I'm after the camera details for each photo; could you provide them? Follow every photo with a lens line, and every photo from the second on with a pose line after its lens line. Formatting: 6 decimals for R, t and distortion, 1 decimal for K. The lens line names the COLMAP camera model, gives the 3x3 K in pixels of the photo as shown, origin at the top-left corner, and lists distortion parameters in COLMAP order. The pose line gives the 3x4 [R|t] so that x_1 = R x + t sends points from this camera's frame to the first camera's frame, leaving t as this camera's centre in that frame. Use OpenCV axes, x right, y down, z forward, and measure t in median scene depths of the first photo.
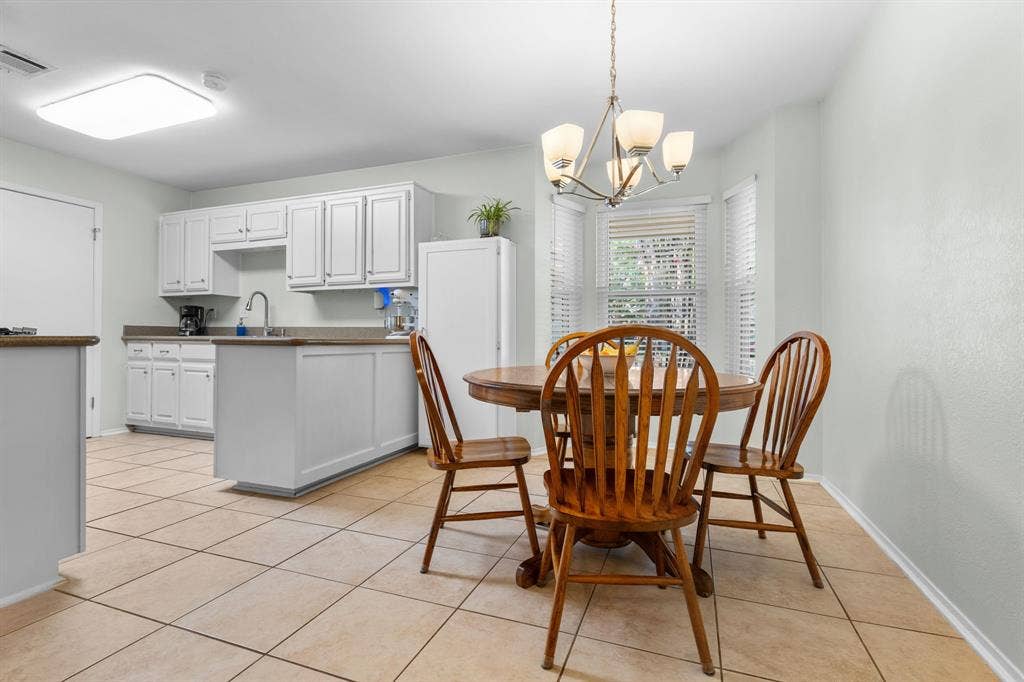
lens RADIAL K [[475.6, 0, 512.0], [0, 475.6, 341.0], [0, 0, 1]] dist [0.007620, -0.000419]
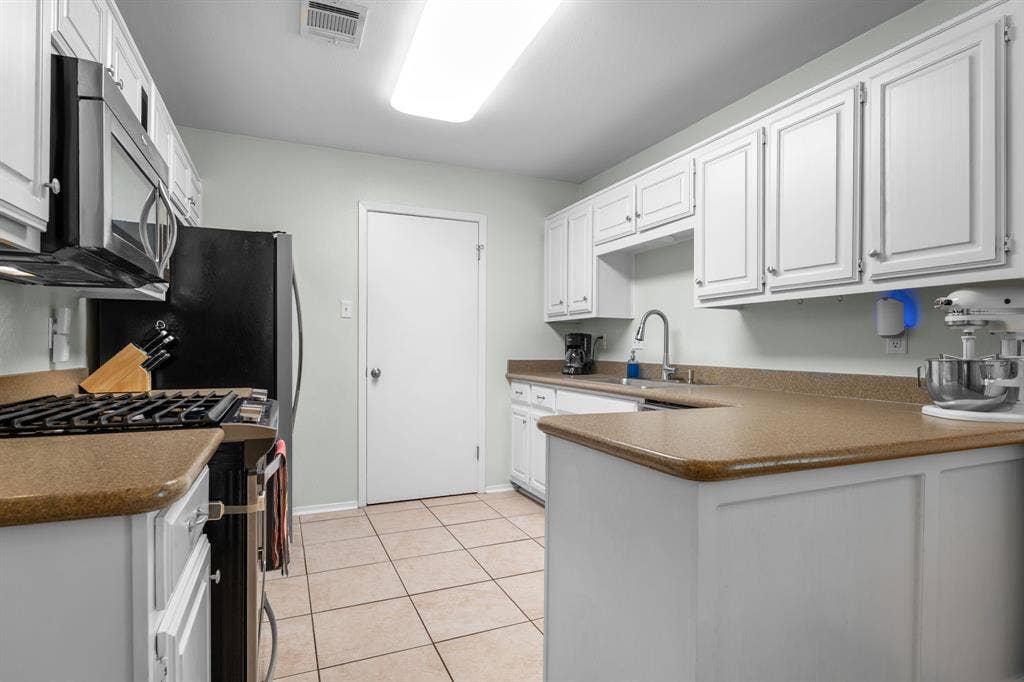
lens RADIAL K [[524.4, 0, 512.0], [0, 524.4, 341.0], [0, 0, 1]] dist [0.000100, 0.000109]
pose [[0.694981, -0.008257, -0.718981, -0.172251], [-0.006576, 0.999819, -0.017838, -0.052181], [0.718998, 0.017125, 0.694801, 0.403471]]
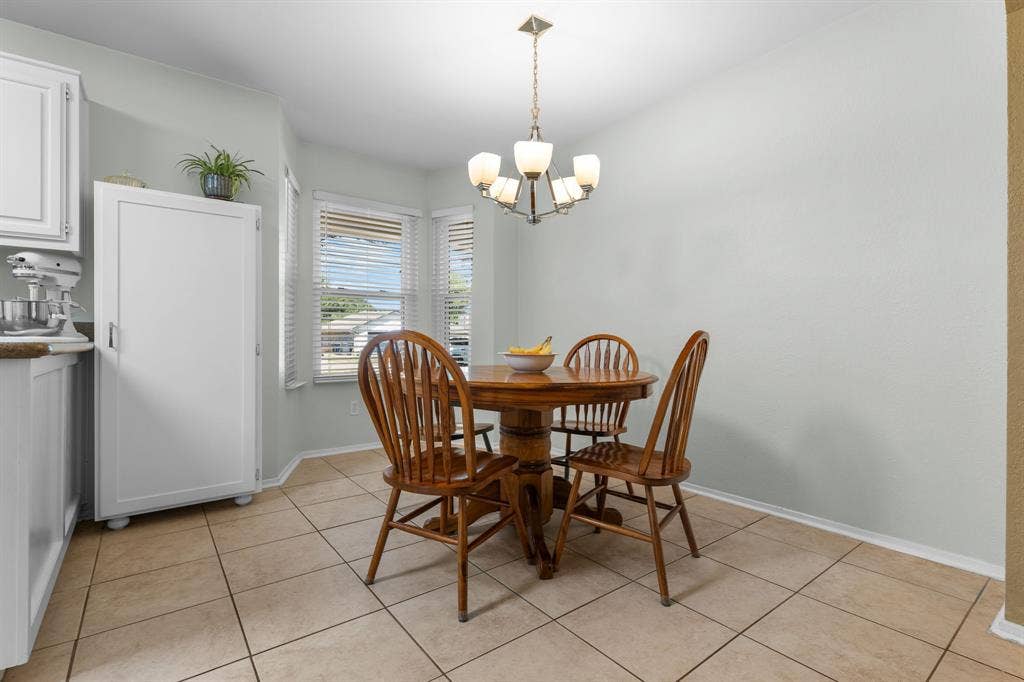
lens RADIAL K [[475.6, 0, 512.0], [0, 475.6, 341.0], [0, 0, 1]] dist [0.007620, -0.000419]
pose [[0.537256, -0.005370, 0.843402, -0.373381], [0.011976, 0.999927, -0.001262, 0.001275], [-0.843334, 0.010779, 0.537282, 0.214336]]
